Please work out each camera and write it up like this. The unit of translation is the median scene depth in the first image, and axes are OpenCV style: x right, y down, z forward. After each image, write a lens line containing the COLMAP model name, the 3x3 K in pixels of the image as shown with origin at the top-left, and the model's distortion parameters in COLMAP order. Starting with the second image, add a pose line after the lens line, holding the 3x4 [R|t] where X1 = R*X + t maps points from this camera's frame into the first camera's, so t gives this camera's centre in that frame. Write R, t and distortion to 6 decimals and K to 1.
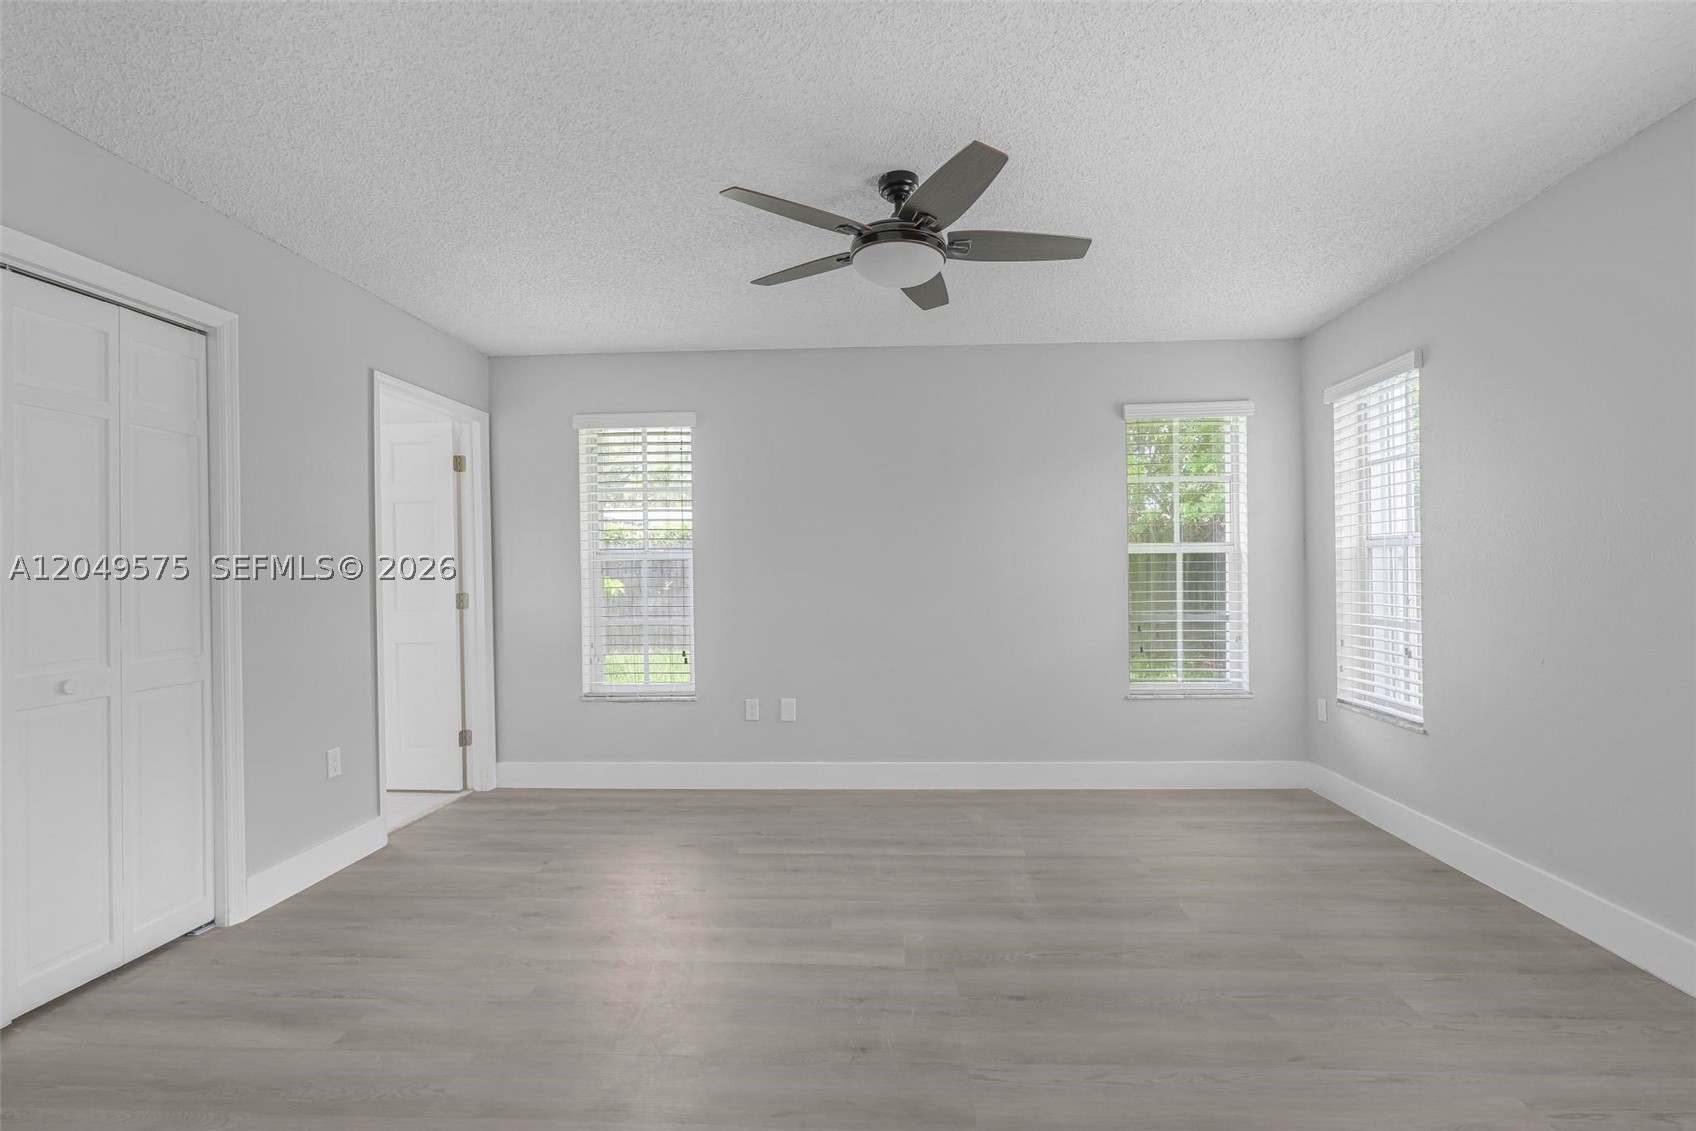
lens RADIAL K [[768.0, 0, 845.7], [0, 768.0, 575.6], [0, 0, 1]] dist [-0.000734, 0.000064]
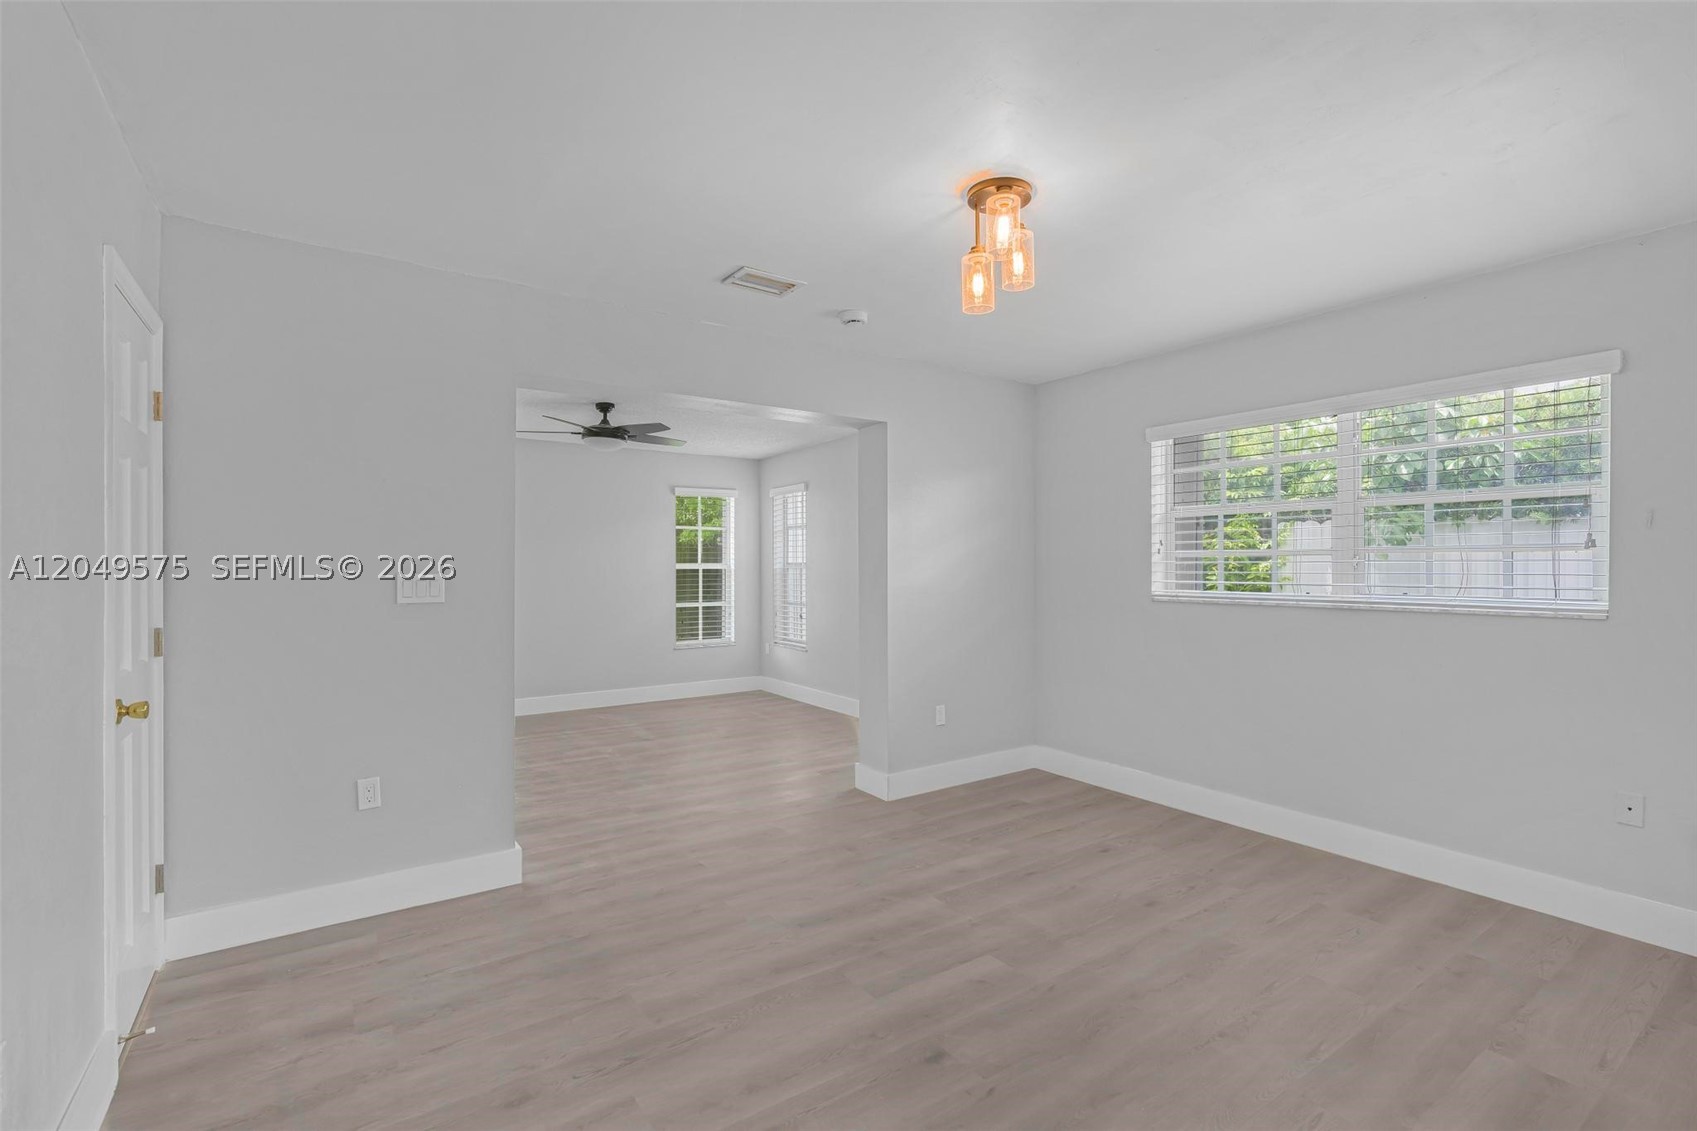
lens RADIAL K [[768.5, 0, 846.2], [0, 768.5, 575.7], [0, 0, 1]] dist [-0.000734, 0.000064]
pose [[0.784517, 0.006716, 0.620071, -0.502810], [-0.008948, 0.999960, 0.000489, -0.022446], [-0.620043, -0.005932, 0.784545, -0.763874]]
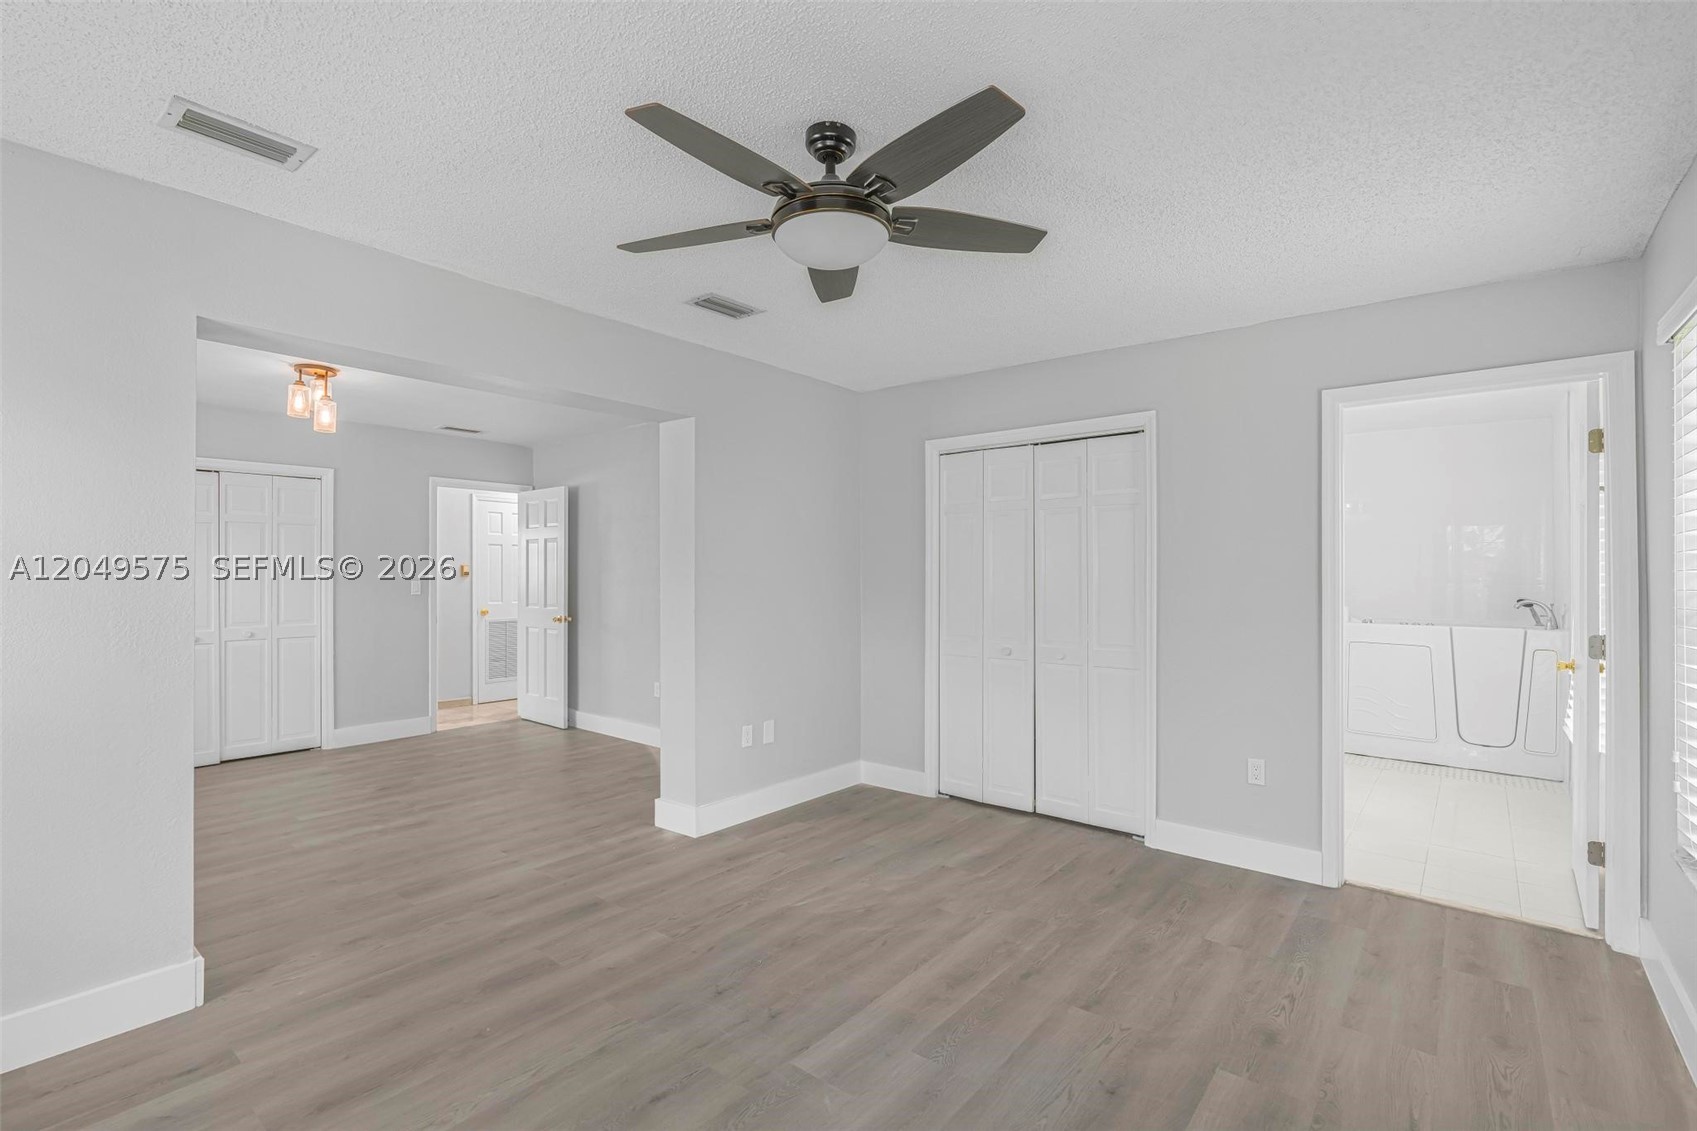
lens RADIAL K [[768.5, 0, 846.2], [0, 768.5, 575.7], [0, 0, 1]] dist [-0.000734, 0.000064]
pose [[-0.586301, 0.009116, -0.810042, 0.516011], [0.000594, 0.999941, 0.010823, -0.044136], [0.810093, 0.005865, -0.586272, 1.074534]]
